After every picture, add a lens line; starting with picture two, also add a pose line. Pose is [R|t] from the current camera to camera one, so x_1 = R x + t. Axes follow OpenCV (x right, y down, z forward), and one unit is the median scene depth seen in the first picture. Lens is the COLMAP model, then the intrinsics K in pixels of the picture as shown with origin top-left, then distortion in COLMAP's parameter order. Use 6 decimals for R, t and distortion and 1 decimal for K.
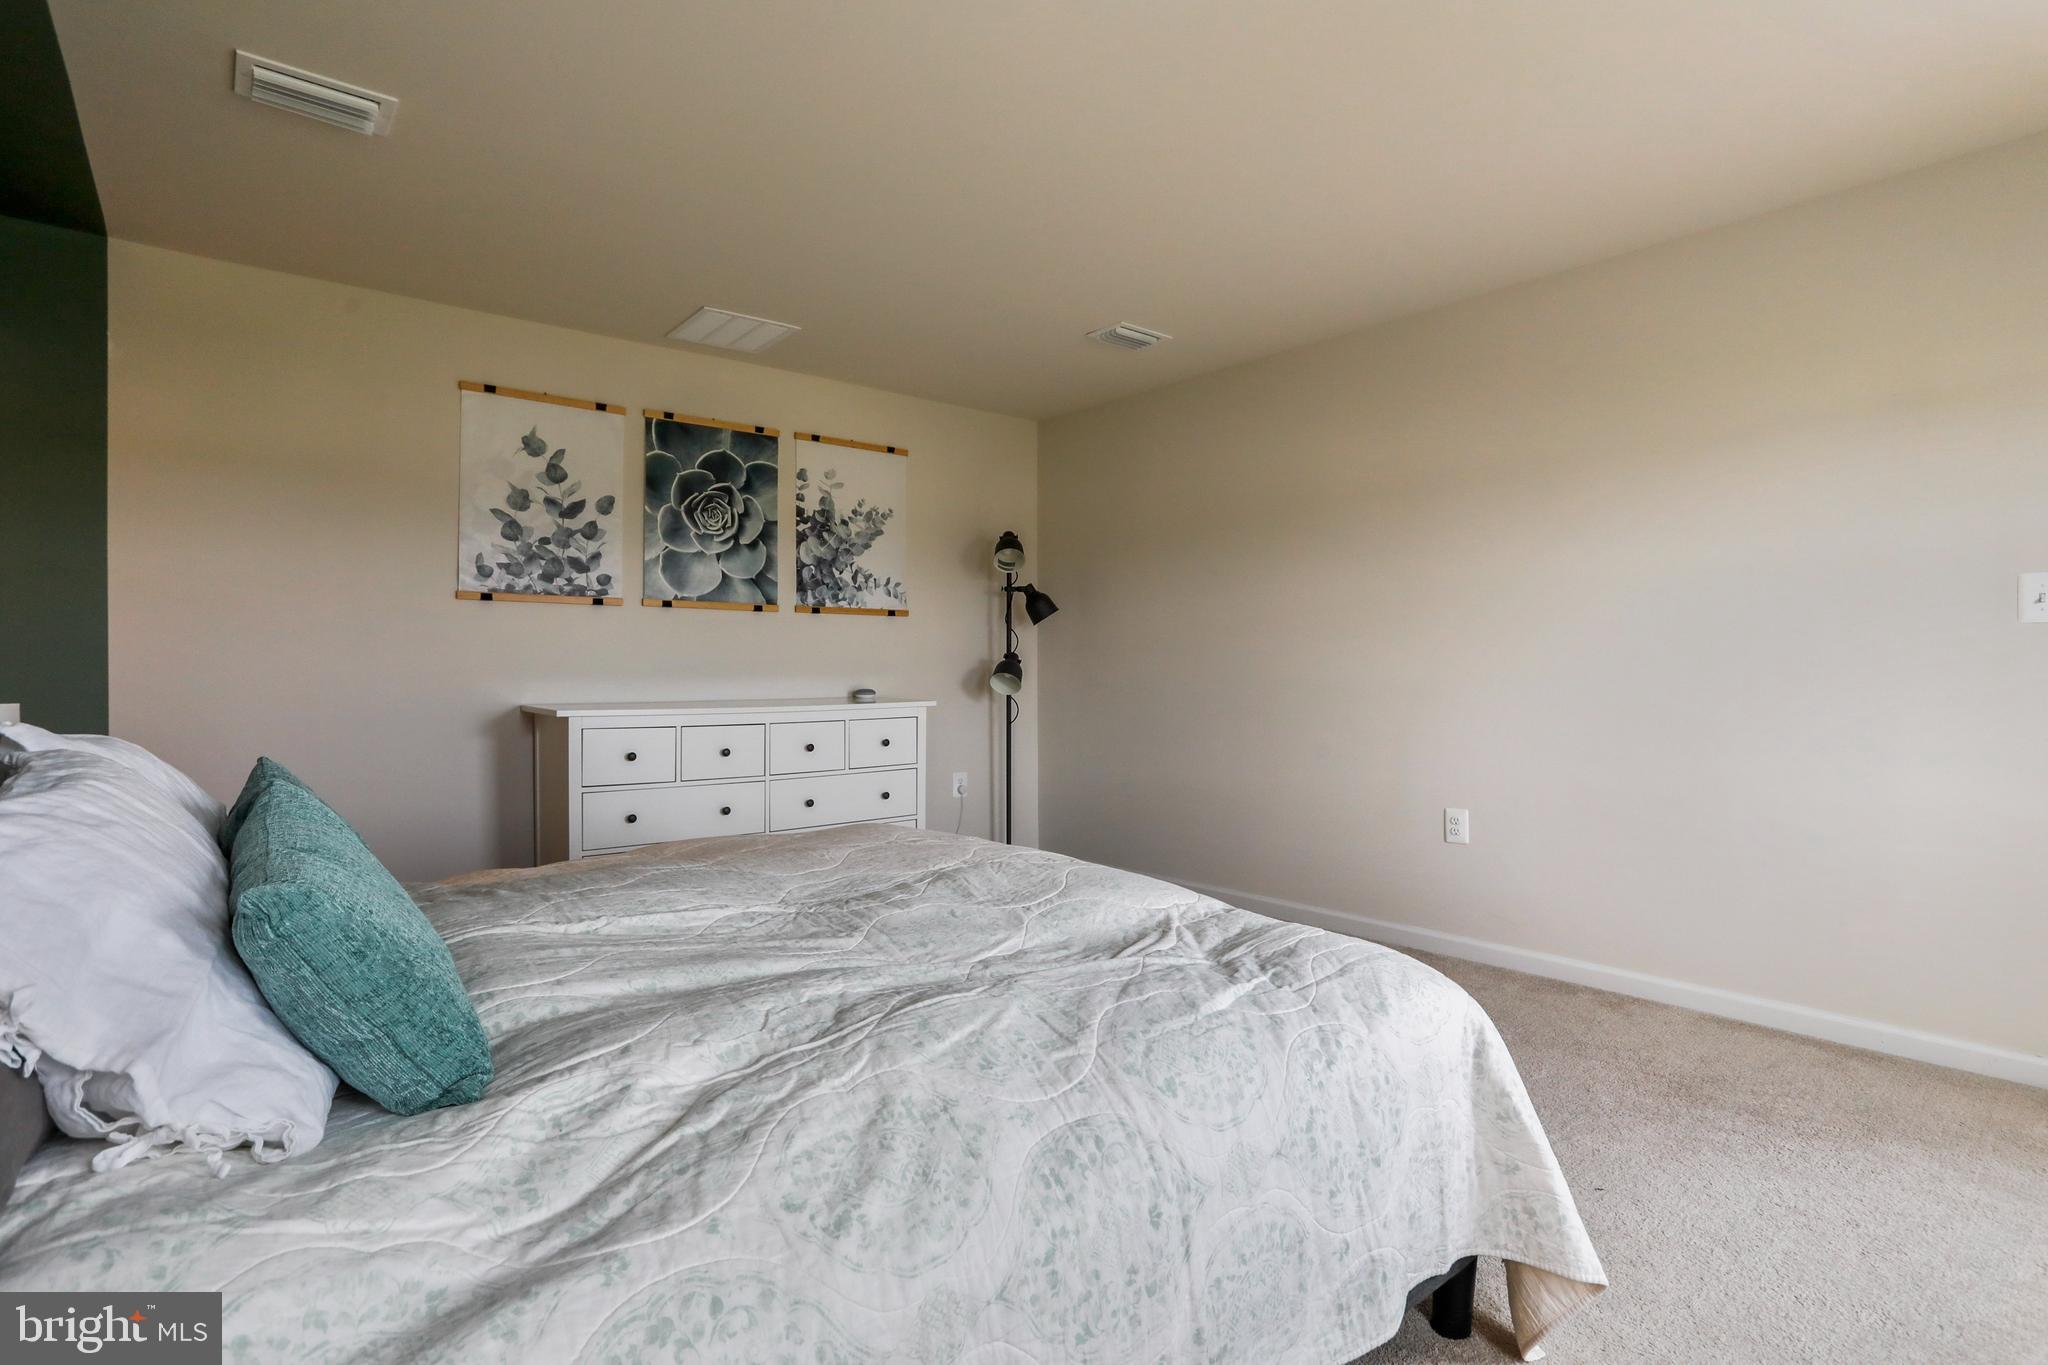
lens RADIAL K [[1014.8, 0, 1017.5], [0, 1014.8, 672.9], [0, 0, 1]] dist [-0.026582, 0.016629]
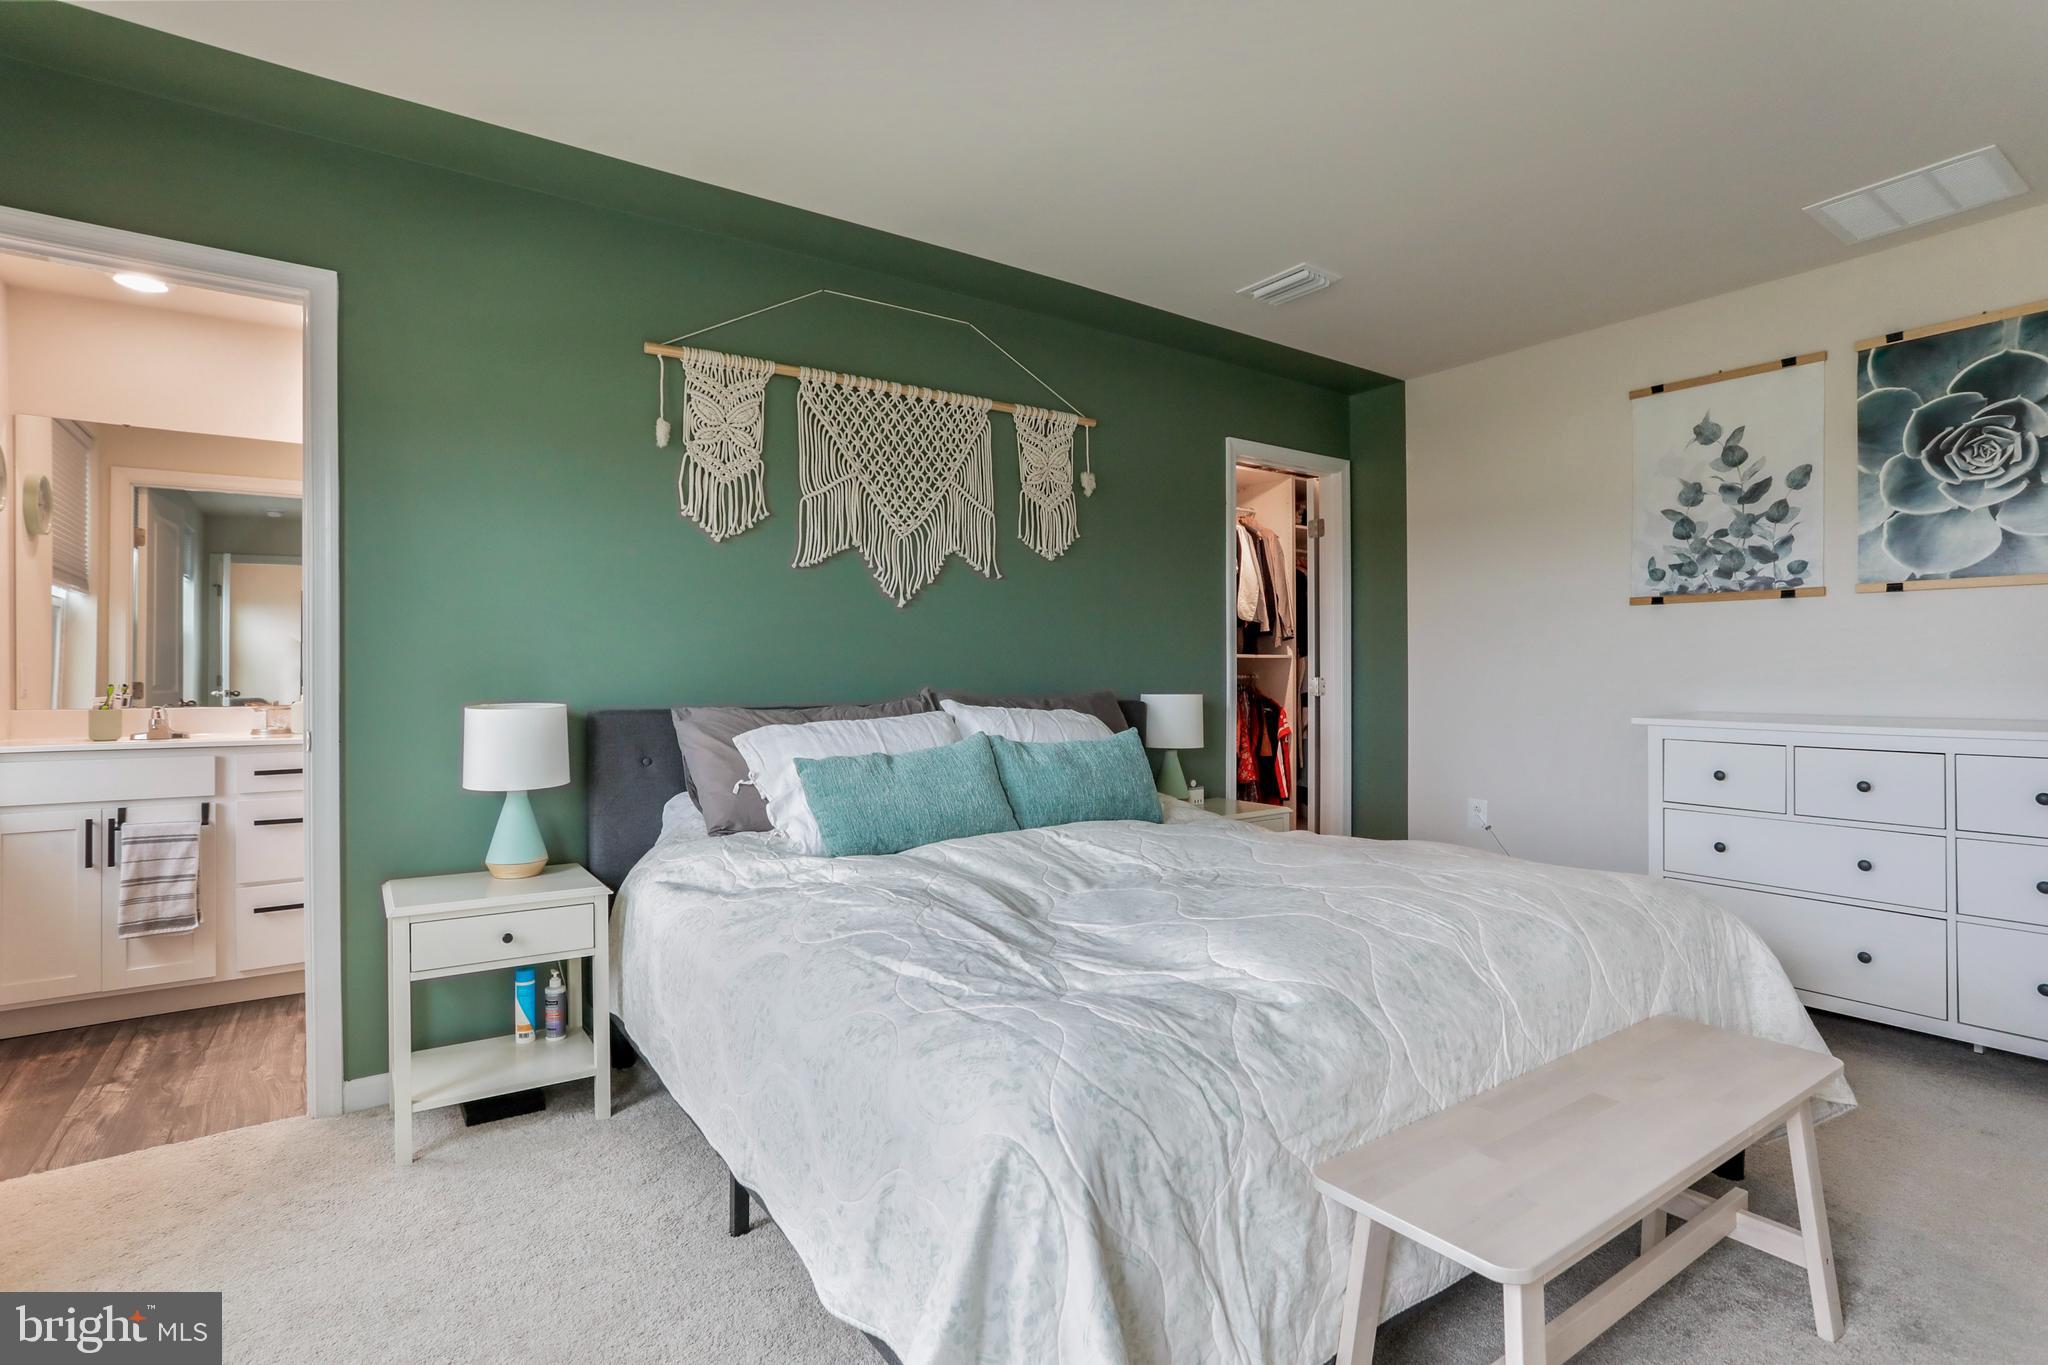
lens RADIAL K [[1014.8, 0, 1019.3], [0, 1014.8, 669.5], [0, 0, 1]] dist [-0.026582, 0.016629]
pose [[-0.066989, -0.004293, -0.997744, 0.471929], [0.002248, 0.999988, -0.004453, -0.004977], [0.997751, -0.002542, -0.066979, 0.420231]]
